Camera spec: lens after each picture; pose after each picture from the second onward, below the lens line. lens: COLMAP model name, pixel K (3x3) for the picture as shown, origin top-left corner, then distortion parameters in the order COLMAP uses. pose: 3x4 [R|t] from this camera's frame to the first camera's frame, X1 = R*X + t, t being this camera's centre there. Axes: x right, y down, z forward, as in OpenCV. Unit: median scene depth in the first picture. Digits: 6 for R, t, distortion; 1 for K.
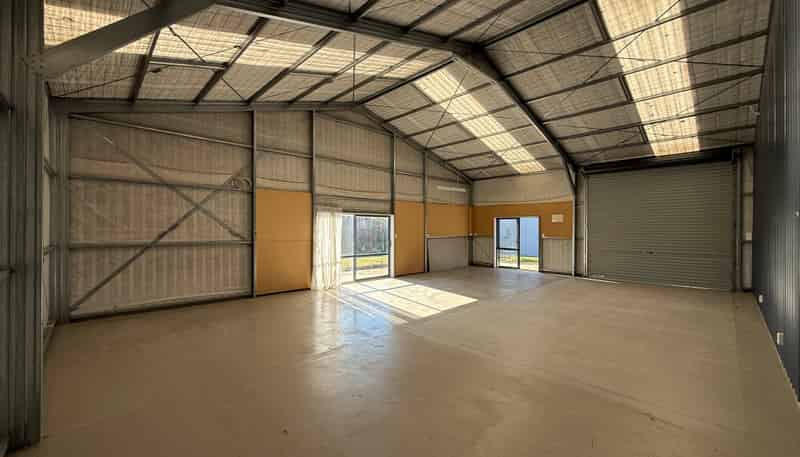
lens RADIAL K [[317.6, 0, 402.8], [0, 317.6, 229.1], [0, 0, 1]] dist [0.000252, 0.000039]
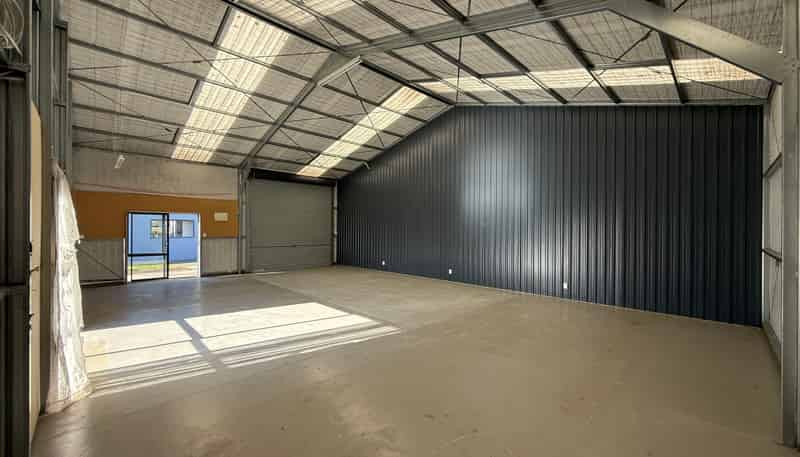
lens RADIAL K [[312.3, 0, 400.0], [0, 312.3, 228.5], [0, 0, 1]] dist [0.001436, 0.000062]
pose [[0.002220, -0.003105, 0.999993, -0.447354], [-0.004256, 0.999986, 0.003114, -0.003545], [-0.999988, -0.004263, 0.002207, 0.464841]]
